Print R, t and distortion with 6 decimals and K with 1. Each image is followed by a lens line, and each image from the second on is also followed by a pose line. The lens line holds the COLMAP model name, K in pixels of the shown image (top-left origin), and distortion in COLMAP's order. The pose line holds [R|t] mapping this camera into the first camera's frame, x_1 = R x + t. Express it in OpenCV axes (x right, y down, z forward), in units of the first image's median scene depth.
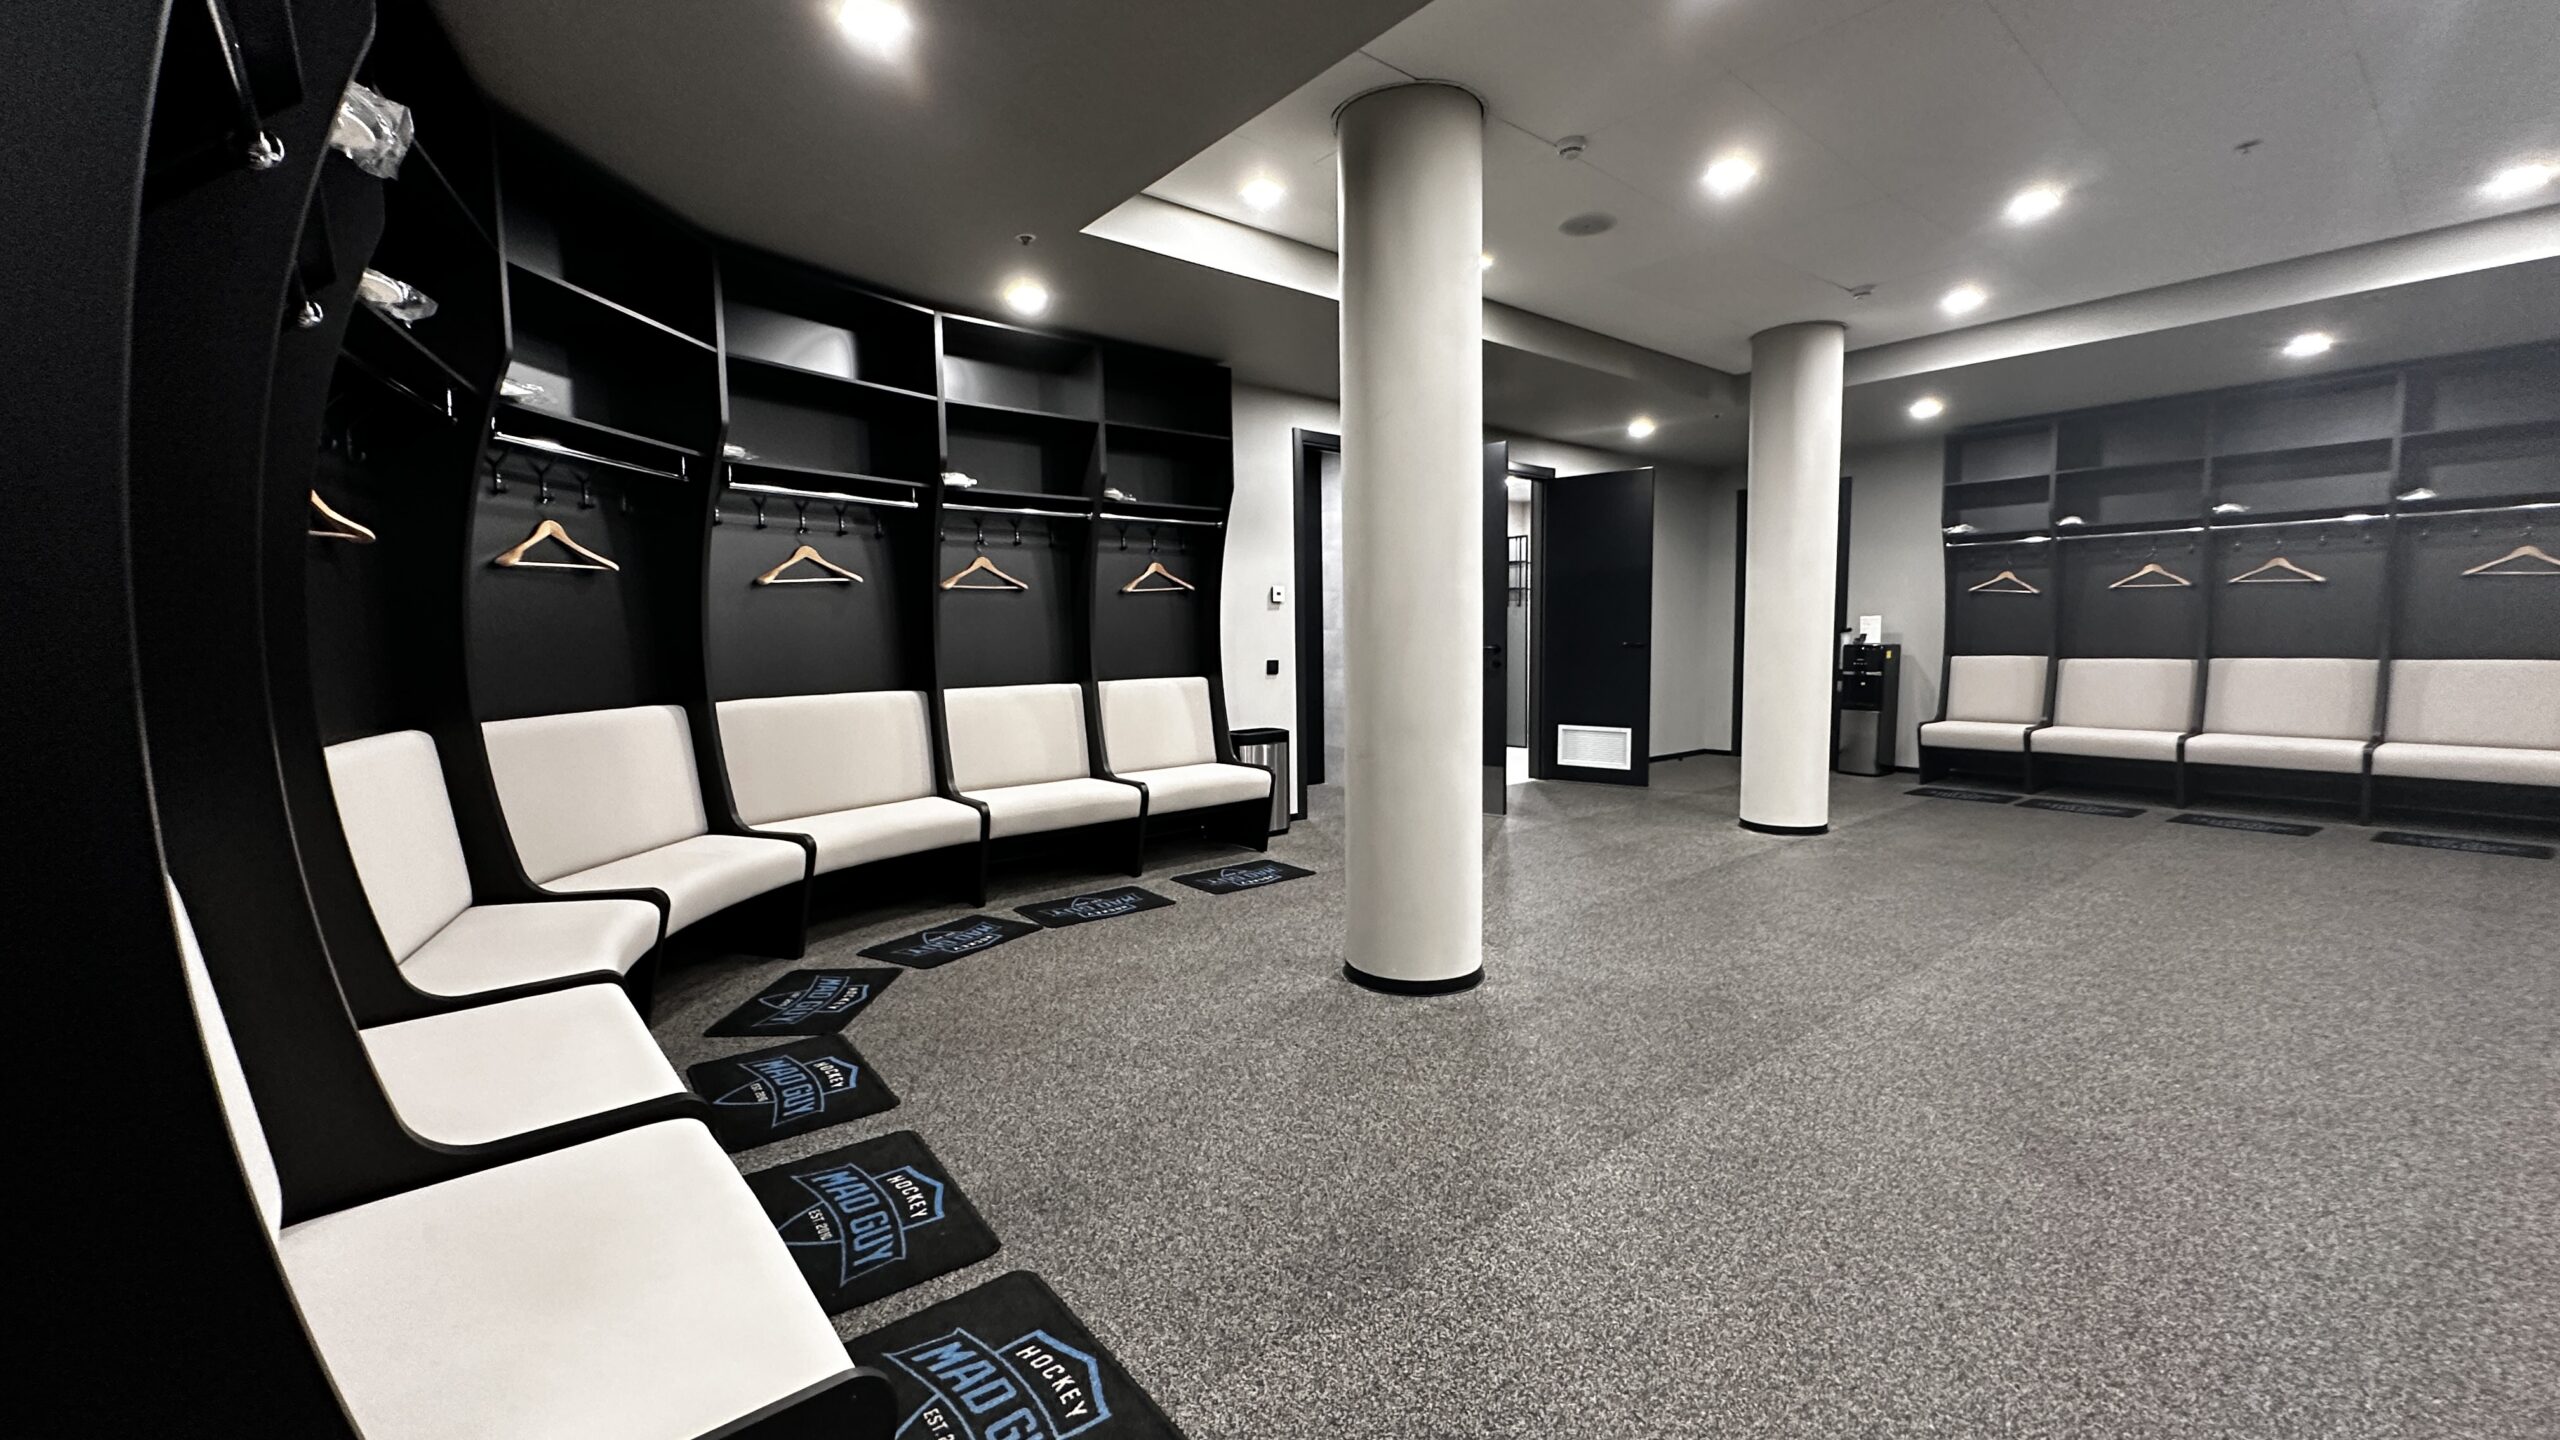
lens RADIAL K [[1021.6, 0, 1283.7], [0, 1021.6, 726.6], [0, 0, 1]] dist [0.001191, -0.001052]
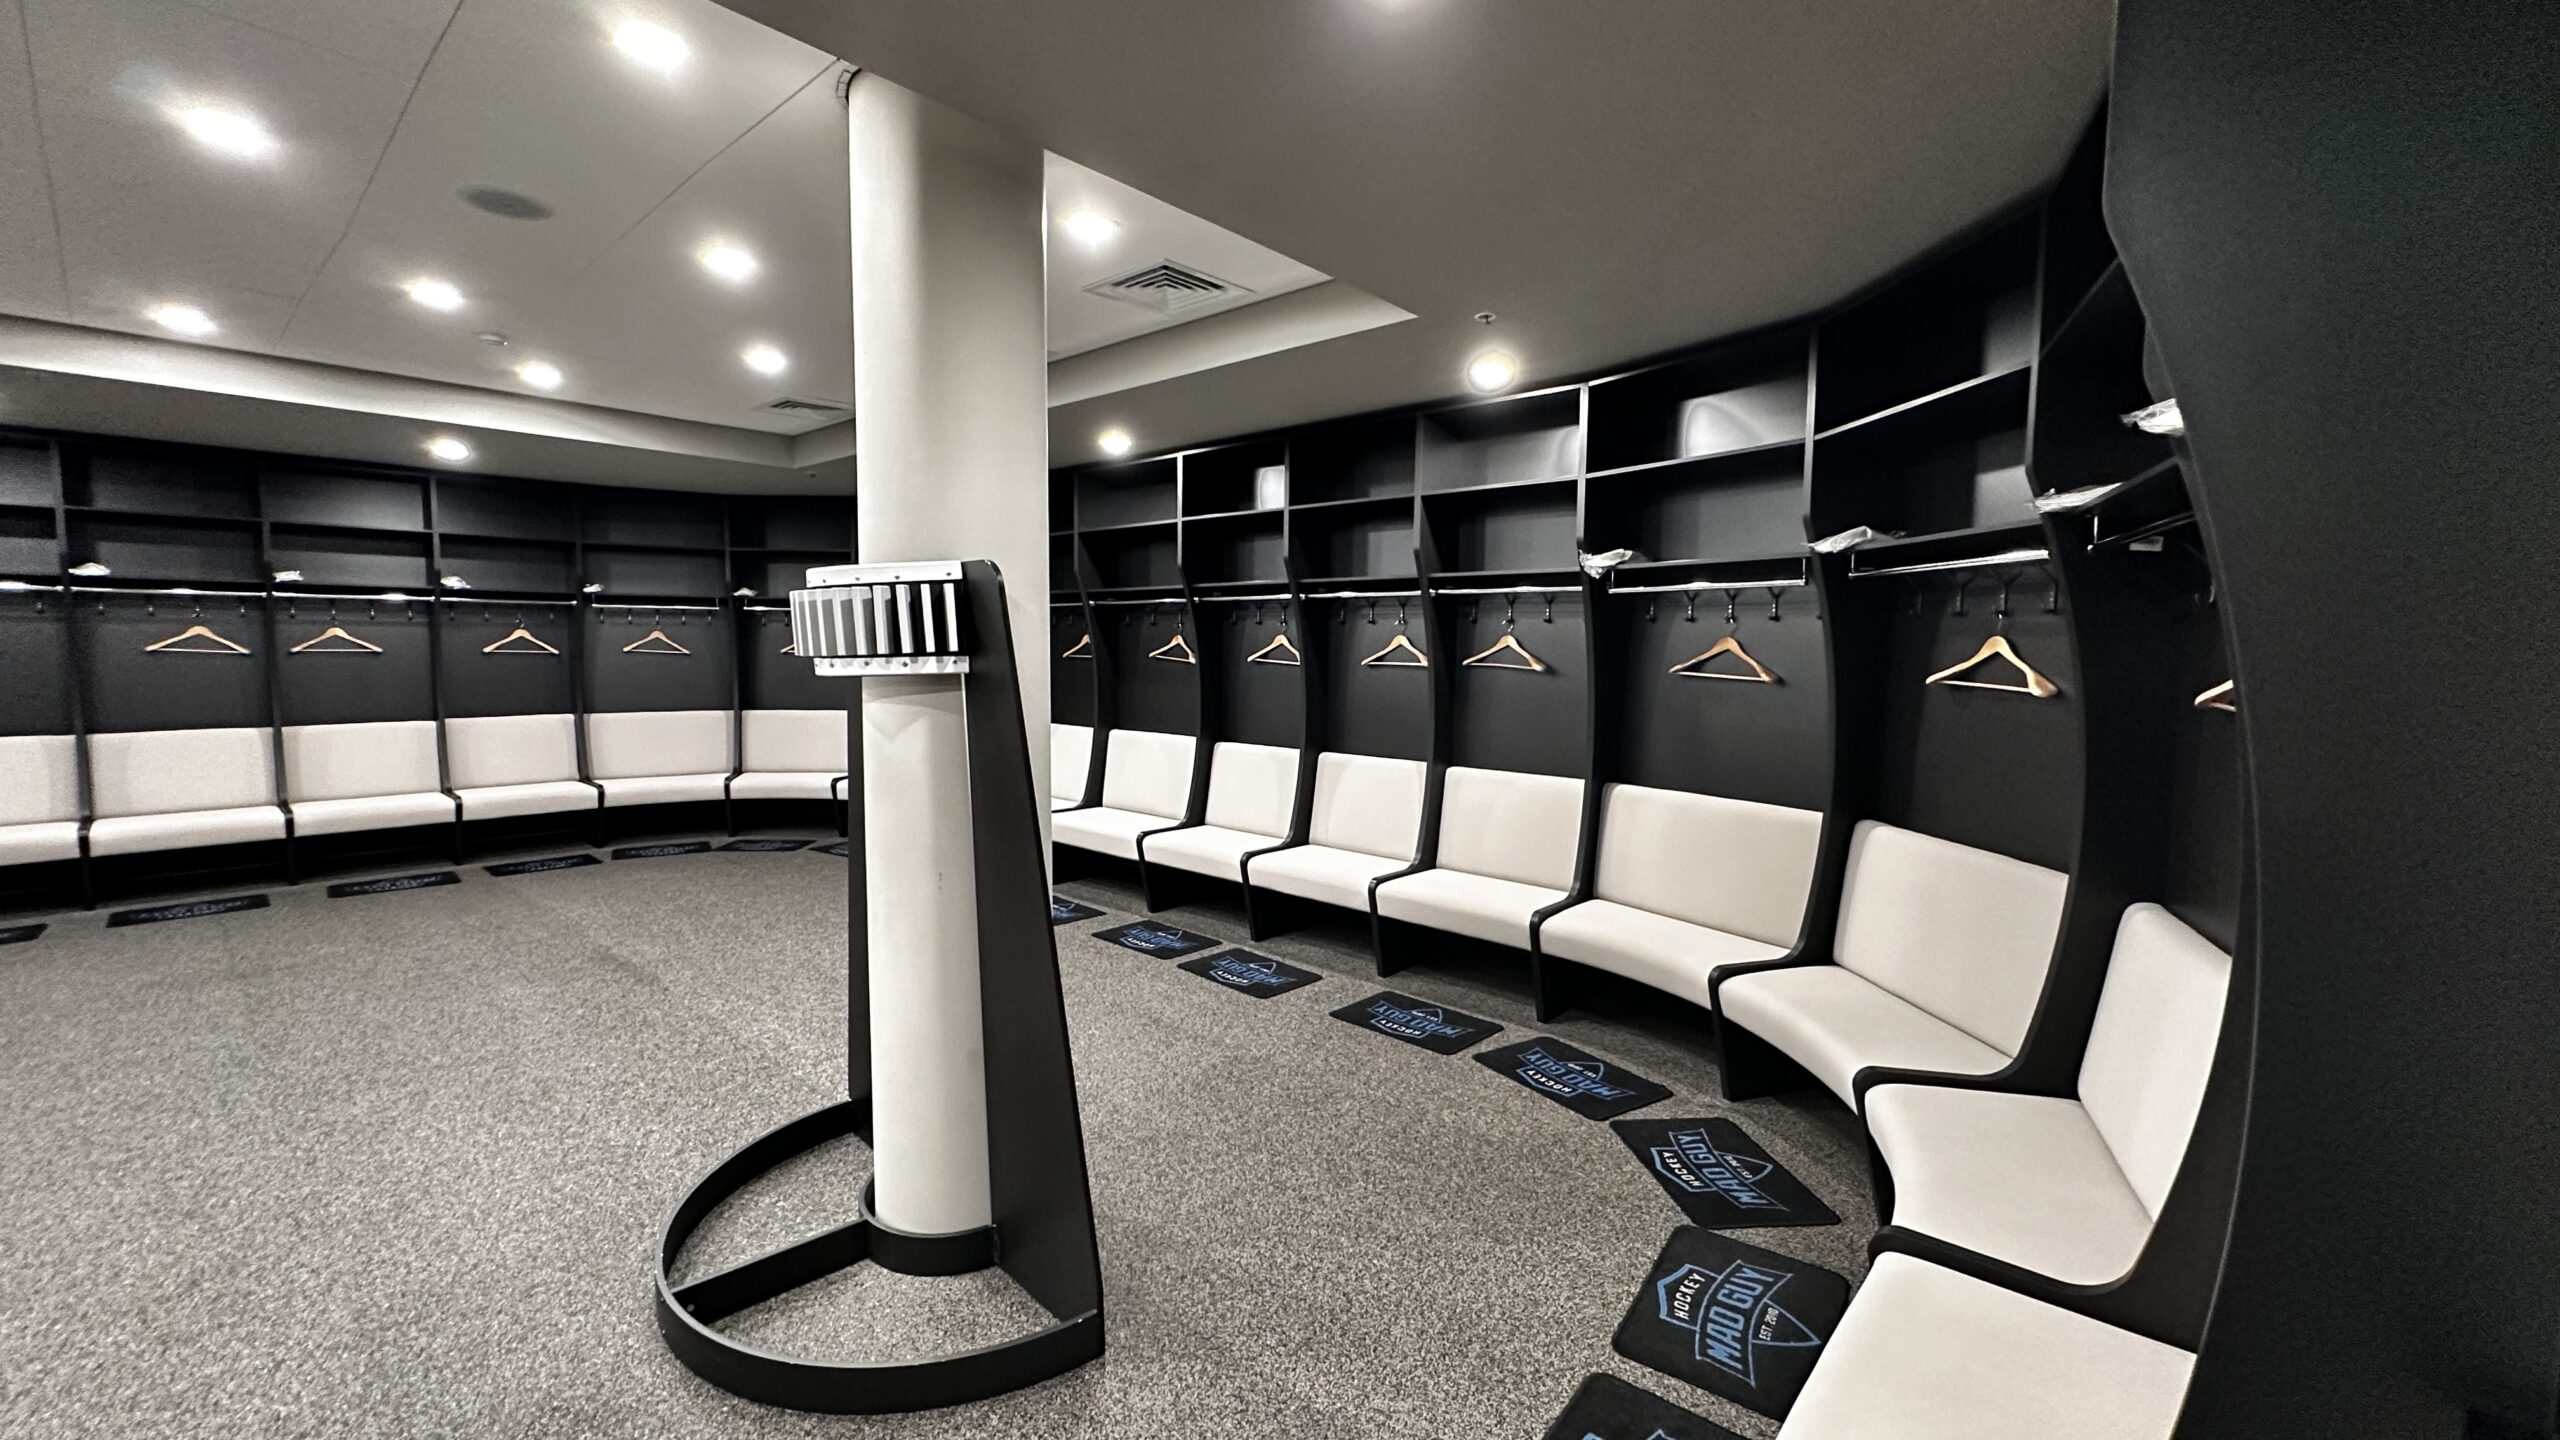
lens RADIAL K [[1021.6, 0, 1274.4], [0, 1021.6, 712.5], [0, 0, 1]] dist [0.001191, -0.001052]
pose [[-0.160601, -0.064275, 0.984924, -0.112788], [0.073375, 0.994339, 0.076854, -0.158164], [-0.984288, 0.084612, -0.154975, 0.069792]]
